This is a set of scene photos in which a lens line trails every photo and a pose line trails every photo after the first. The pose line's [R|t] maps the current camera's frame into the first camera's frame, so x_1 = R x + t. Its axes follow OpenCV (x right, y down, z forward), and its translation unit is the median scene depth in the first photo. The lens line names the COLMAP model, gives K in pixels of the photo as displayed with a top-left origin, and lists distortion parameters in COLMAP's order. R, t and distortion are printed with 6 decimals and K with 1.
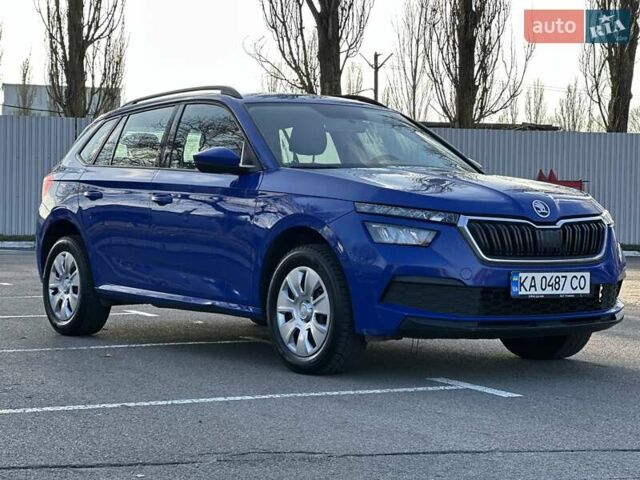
lens RADIAL K [[1331.9, 0, 320.0], [0, 1331.9, 240.0], [0, 0, 1]] dist [0.182016, 0.253863]
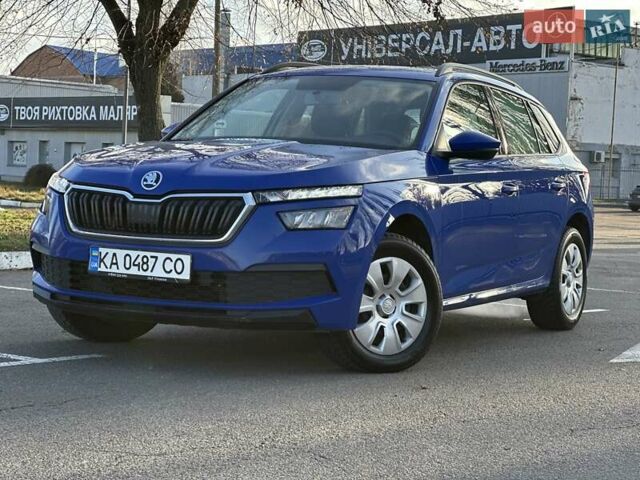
lens RADIAL K [[1331.9, 0, 320.0], [0, 1331.9, 240.0], [0, 0, 1]] dist [0.182016, 0.253863]
pose [[0.465787, 0.047760, -0.883607, 1.022531], [-0.057443, 0.998068, 0.023666, -0.011214], [0.883031, 0.039734, 0.467631, 0.689175]]
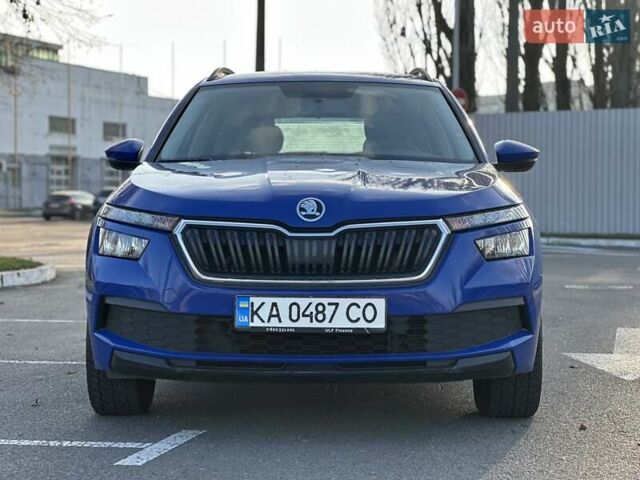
lens RADIAL K [[1331.9, 0, 320.0], [0, 1331.9, 240.0], [0, 0, 1]] dist [0.182016, 0.253863]
pose [[0.814575, 0.005318, -0.580034, 0.596322], [-0.004682, 0.999986, 0.002593, -0.008825], [0.580039, 0.000604, 0.814588, 0.416614]]
